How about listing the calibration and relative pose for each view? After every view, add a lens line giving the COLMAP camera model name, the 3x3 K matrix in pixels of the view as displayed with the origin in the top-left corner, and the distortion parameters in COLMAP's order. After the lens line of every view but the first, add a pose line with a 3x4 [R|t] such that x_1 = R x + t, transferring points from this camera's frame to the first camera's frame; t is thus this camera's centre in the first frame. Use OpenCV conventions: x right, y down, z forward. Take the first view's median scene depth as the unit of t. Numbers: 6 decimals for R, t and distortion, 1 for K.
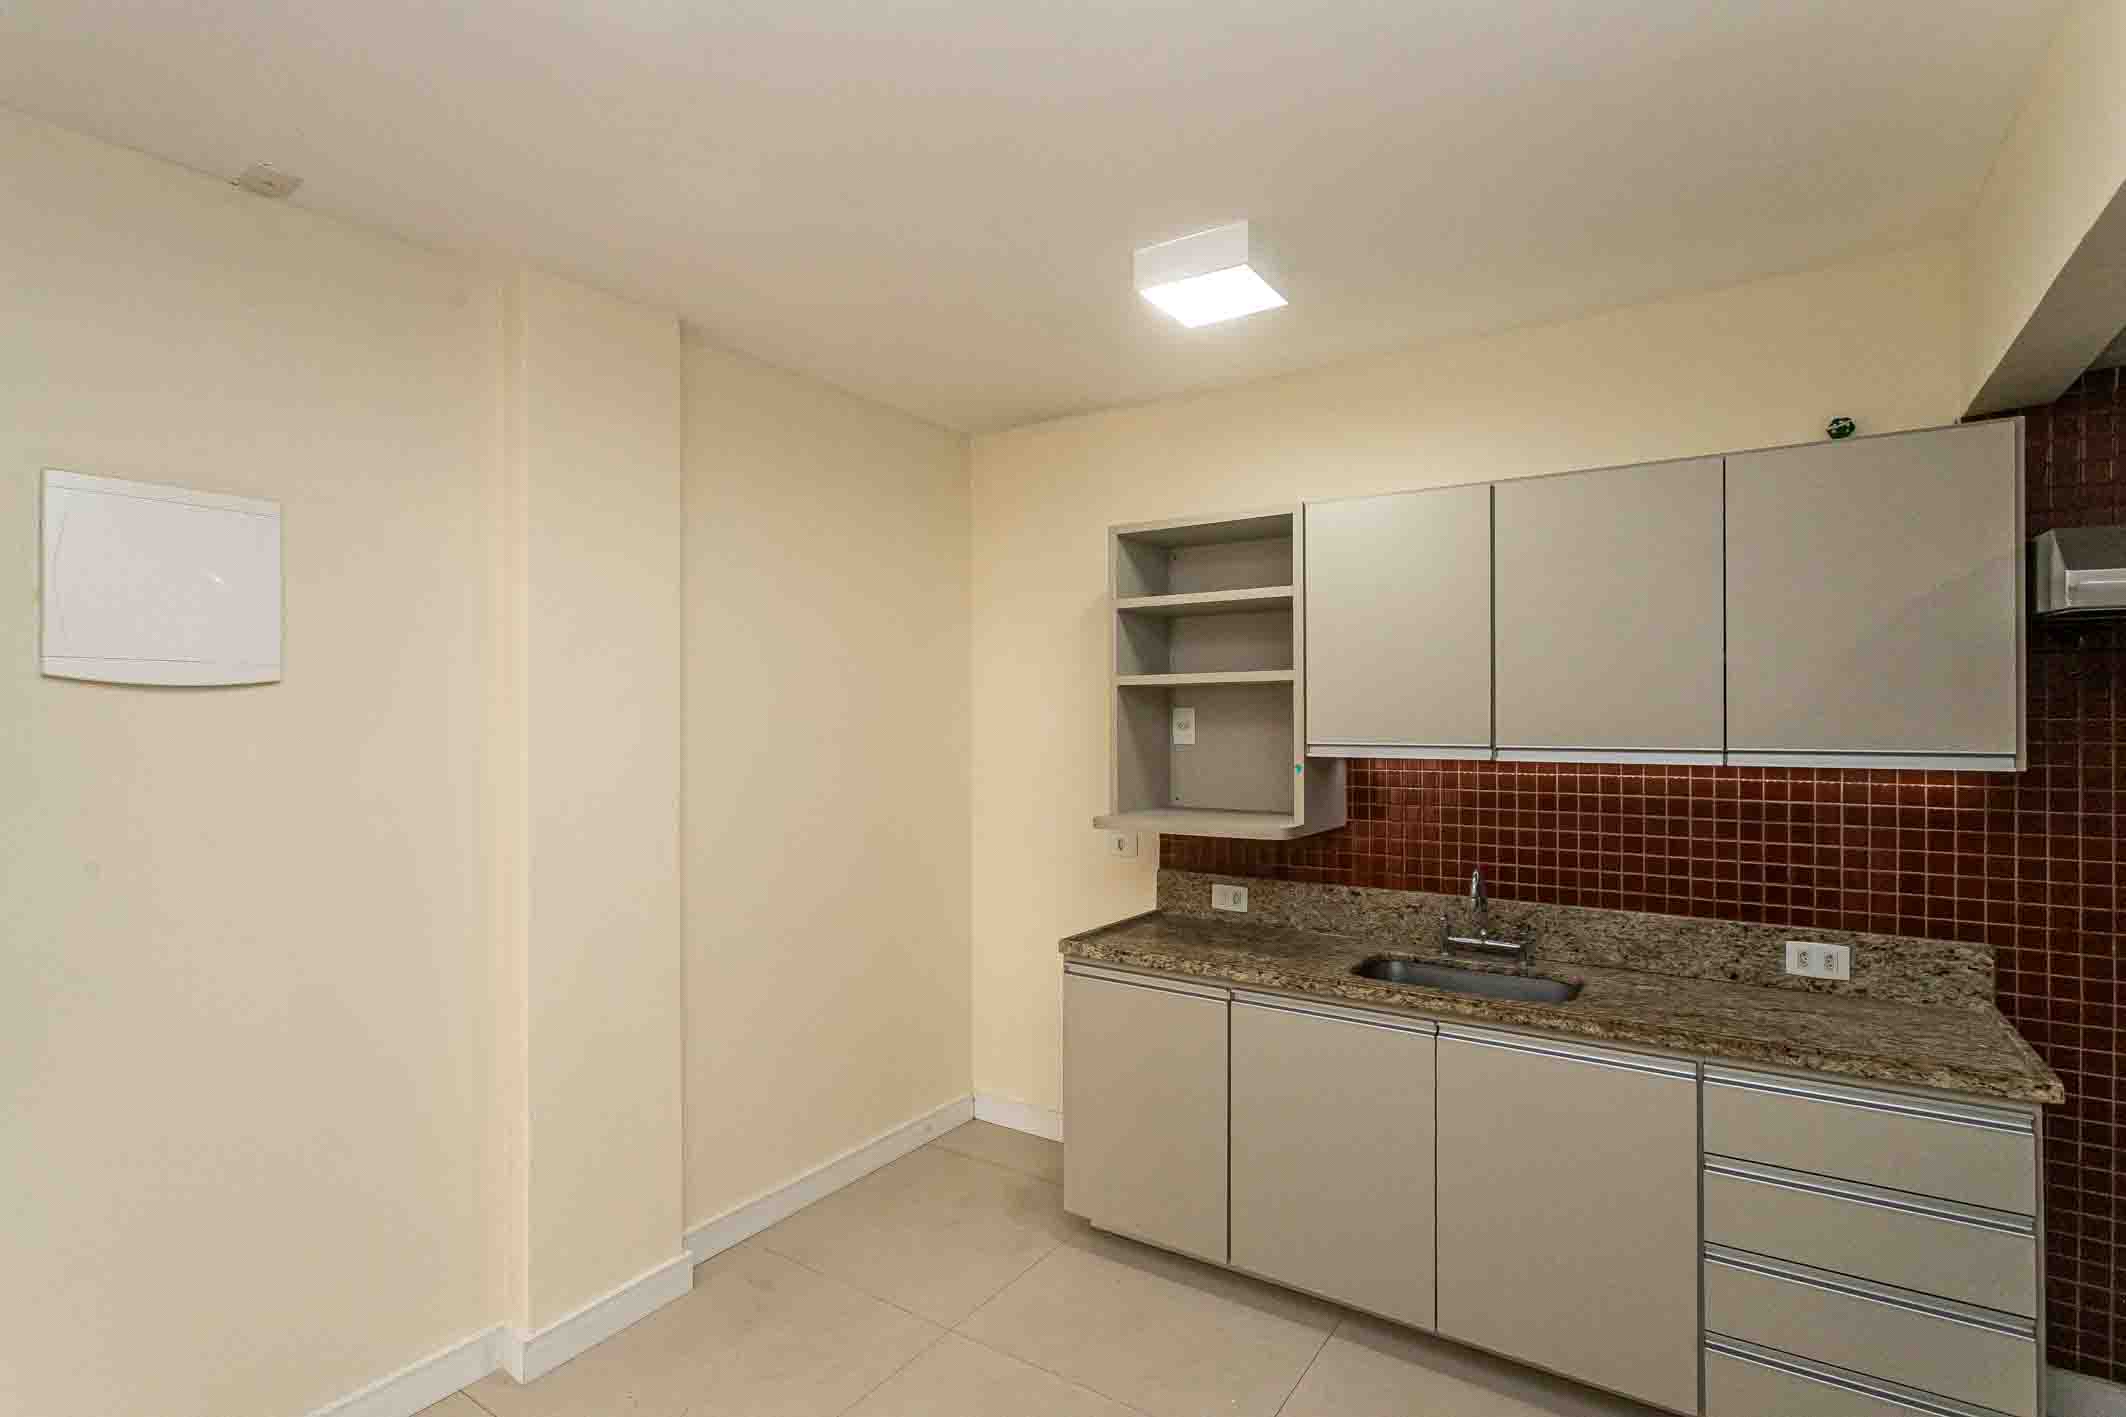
lens RADIAL K [[1022.5, 0, 1048.4], [0, 1022.5, 702.5], [0, 0, 1]] dist [0.001616, 0.000810]
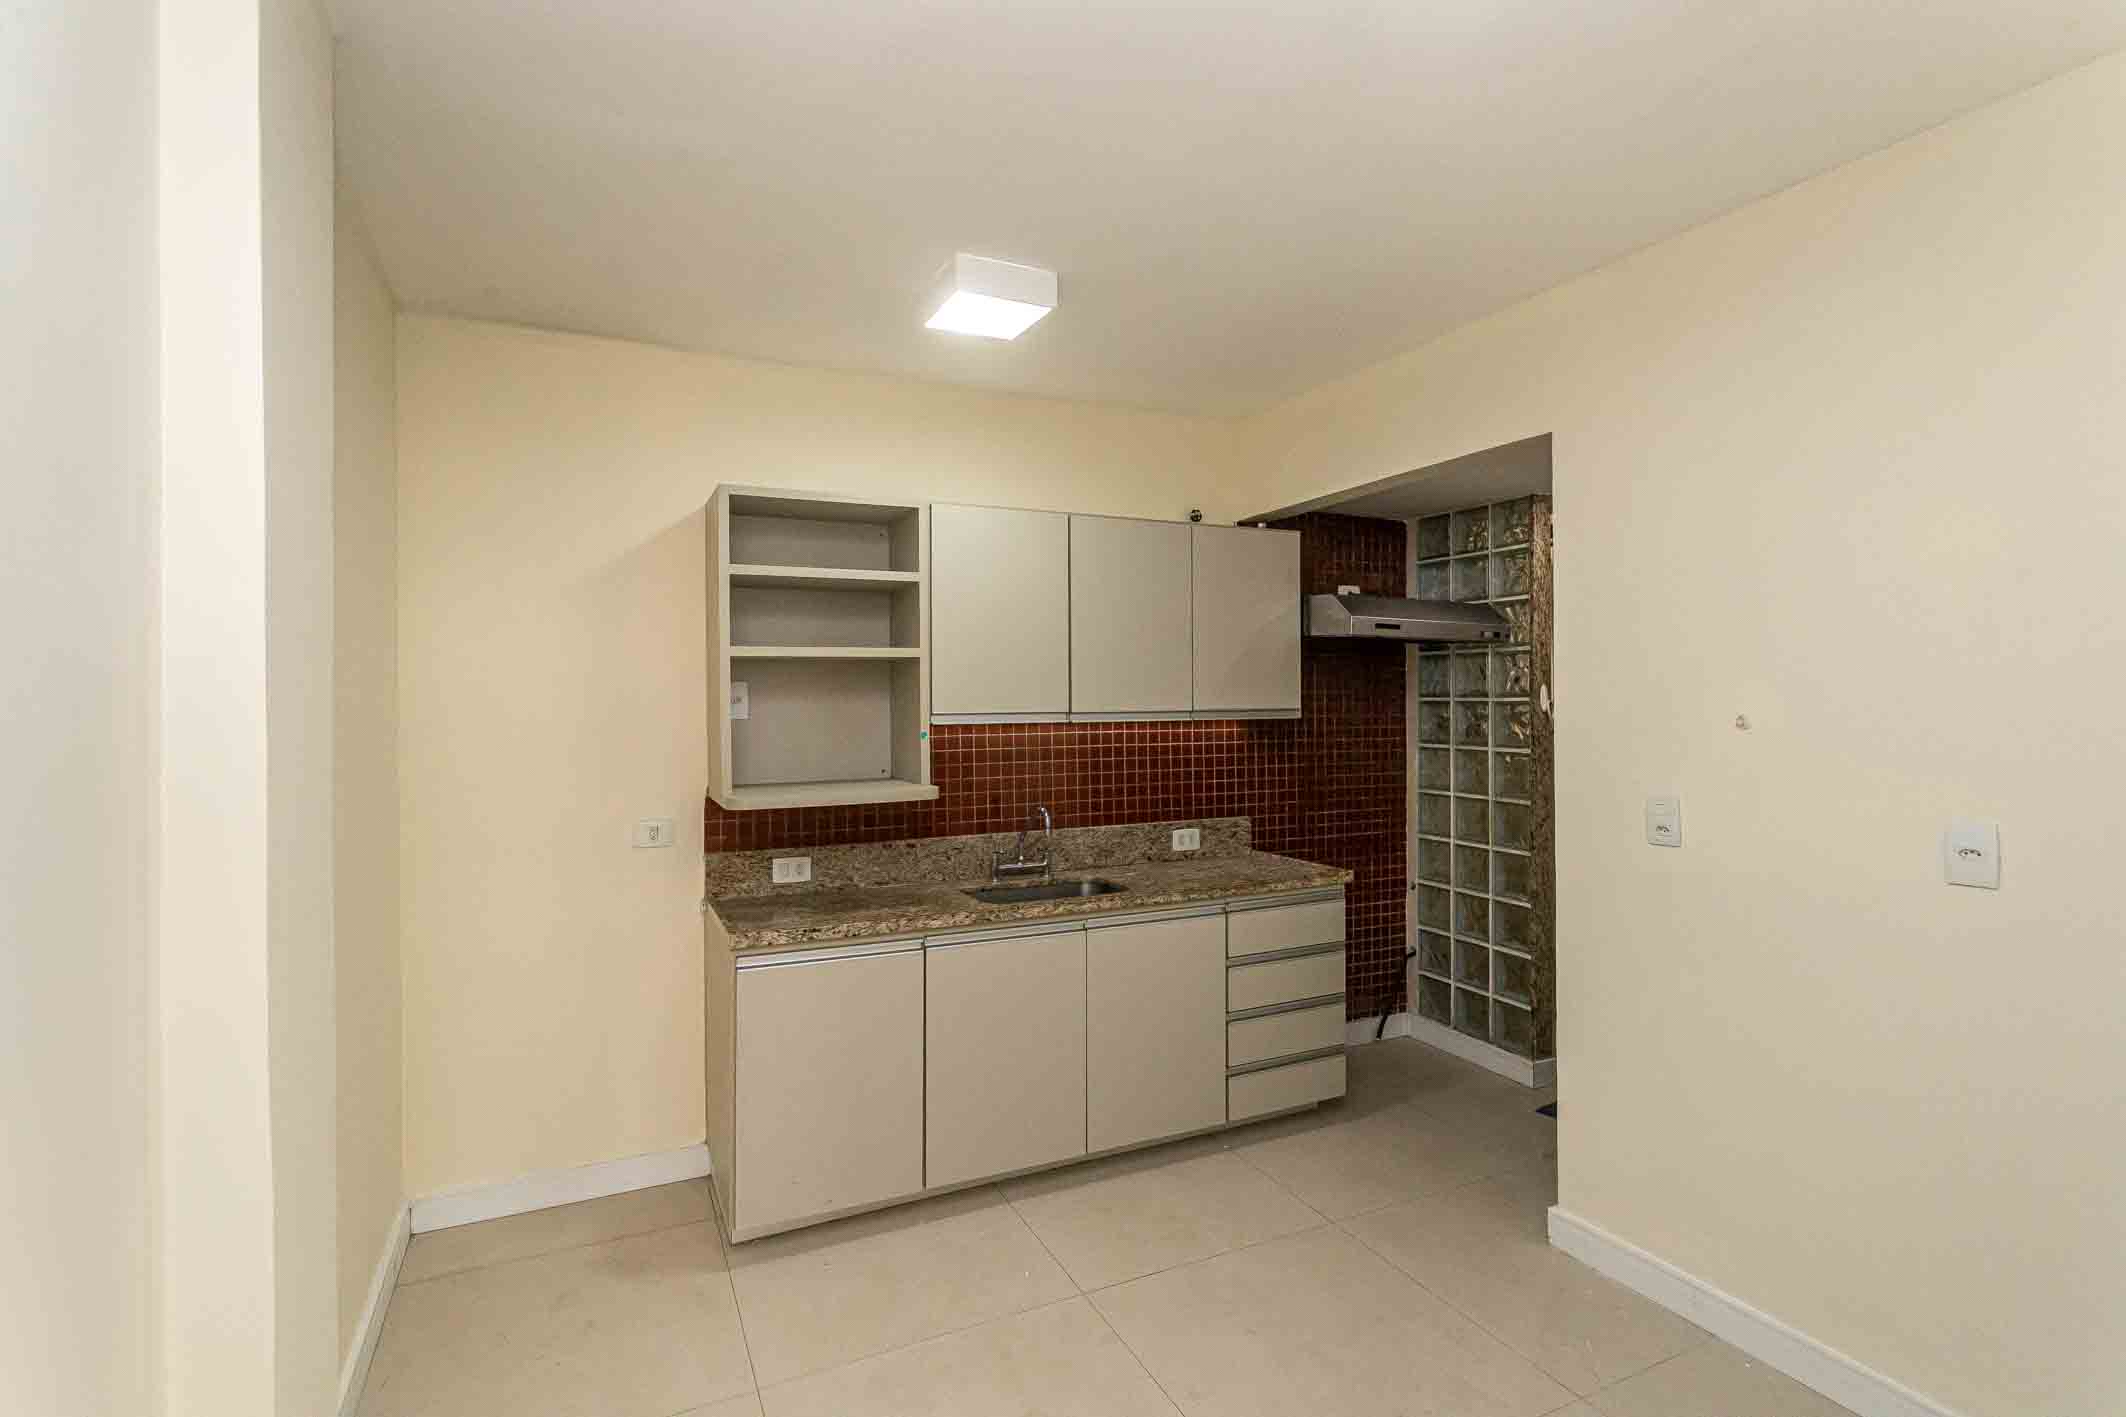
lens RADIAL K [[1023.4, 0, 1064.7], [0, 1023.4, 677.3], [0, 0, 1]] dist [0.000899, 0.000338]
pose [[0.498941, 0.016025, 0.866488, -0.698782], [-0.007960, 0.999872, -0.013909, 0.016270], [-0.866599, 0.000043, 0.499005, 0.326061]]
